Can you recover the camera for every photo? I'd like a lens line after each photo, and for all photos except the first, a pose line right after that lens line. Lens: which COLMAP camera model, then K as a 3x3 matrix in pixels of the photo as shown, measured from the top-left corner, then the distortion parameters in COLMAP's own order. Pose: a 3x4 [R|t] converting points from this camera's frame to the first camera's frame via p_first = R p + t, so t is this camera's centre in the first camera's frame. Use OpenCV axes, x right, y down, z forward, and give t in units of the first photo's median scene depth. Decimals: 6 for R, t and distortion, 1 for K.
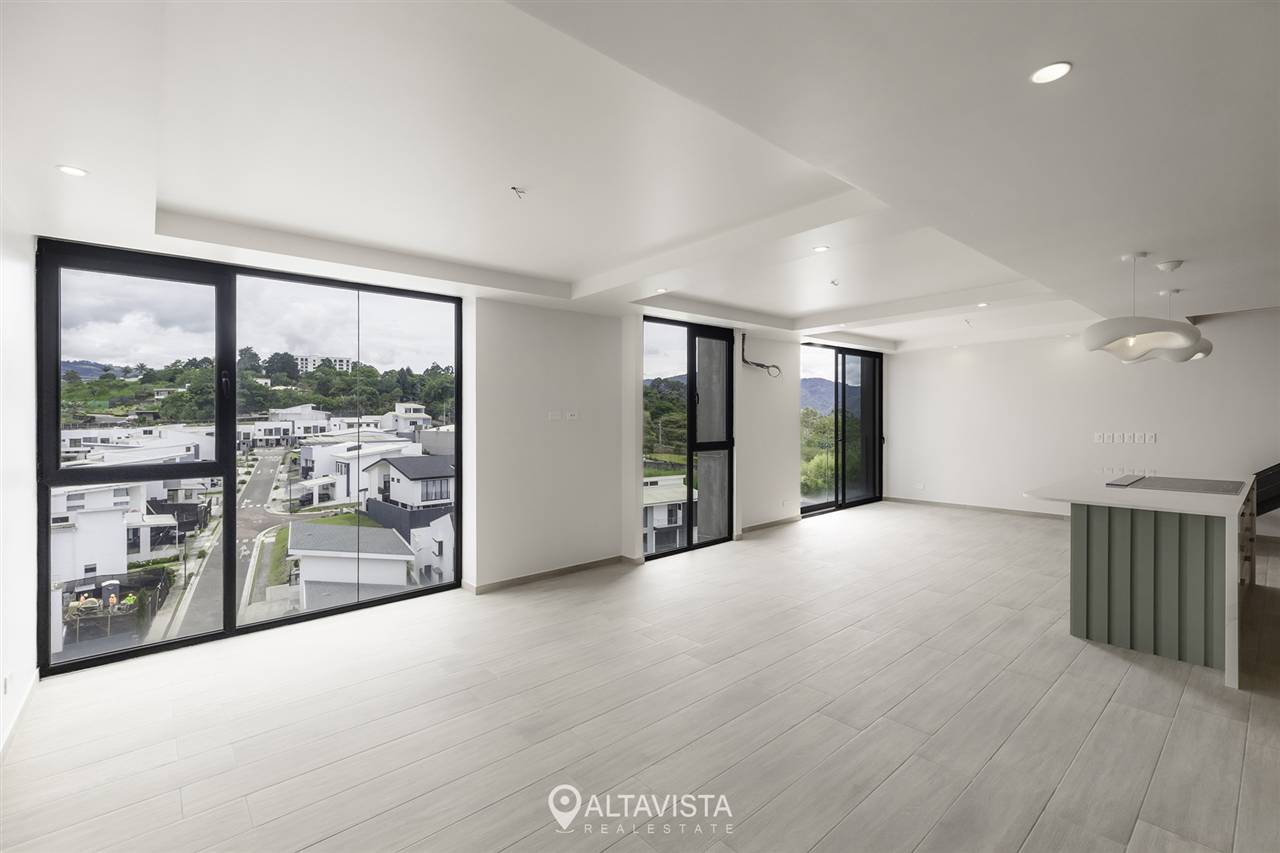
lens RADIAL K [[564.6, 0, 640.0], [0, 564.6, 426.5], [0, 0, 1]] dist [0.005045, -0.000014]
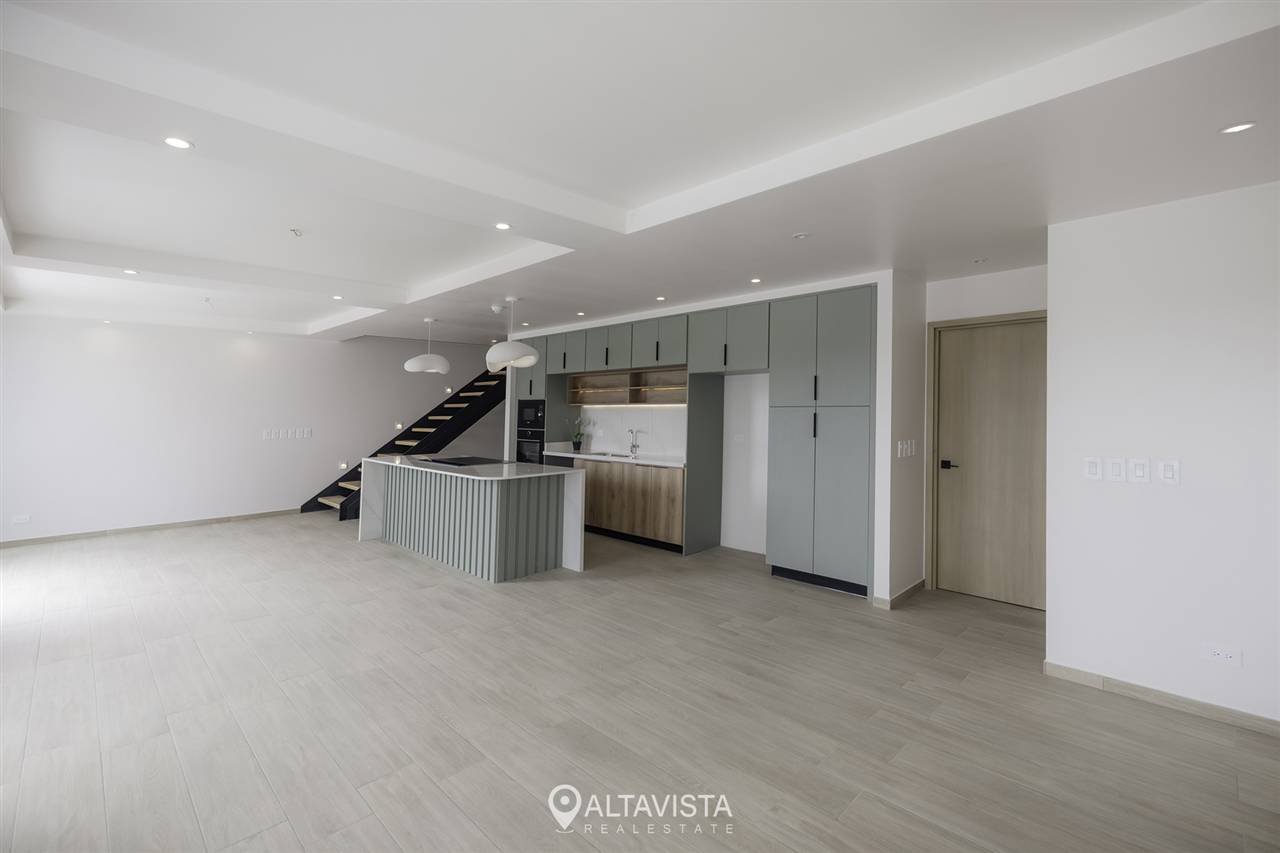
lens RADIAL K [[548.7, 0, 631.7], [0, 548.7, 389.1], [0, 0, 1]] dist [-0.000337, -0.000038]
pose [[-0.066163, 0.047894, 0.996659, -0.612277], [0.009700, 0.998831, -0.047355, -0.022808], [-0.997762, 0.006535, -0.066550, 0.836945]]
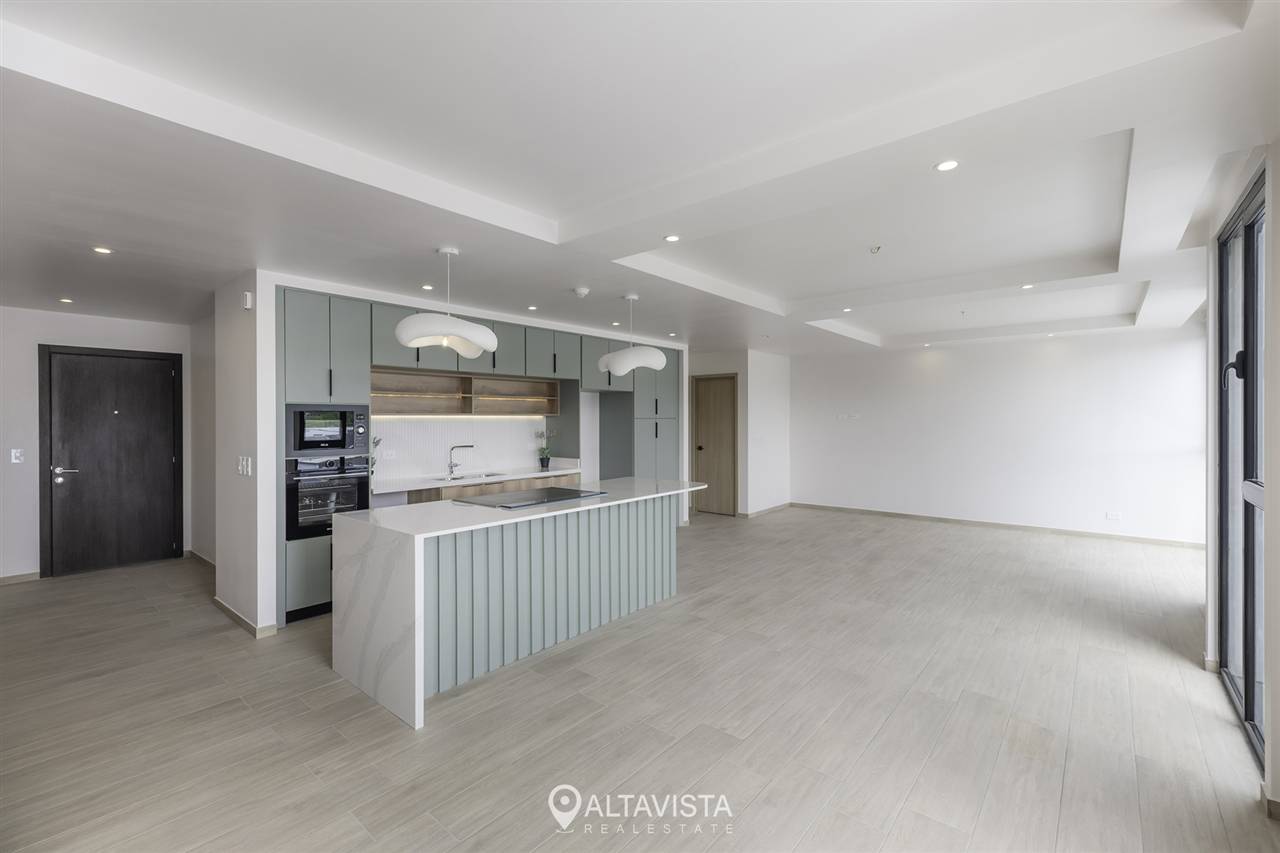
lens RADIAL K [[564.6, 0, 640.0], [0, 564.6, 426.5], [0, 0, 1]] dist [0.005045, -0.000014]
pose [[-0.987889, 0.020543, -0.153797, 1.134873], [0.017780, 0.999655, 0.019320, -0.051274], [0.154141, 0.016351, -0.987914, 2.489456]]
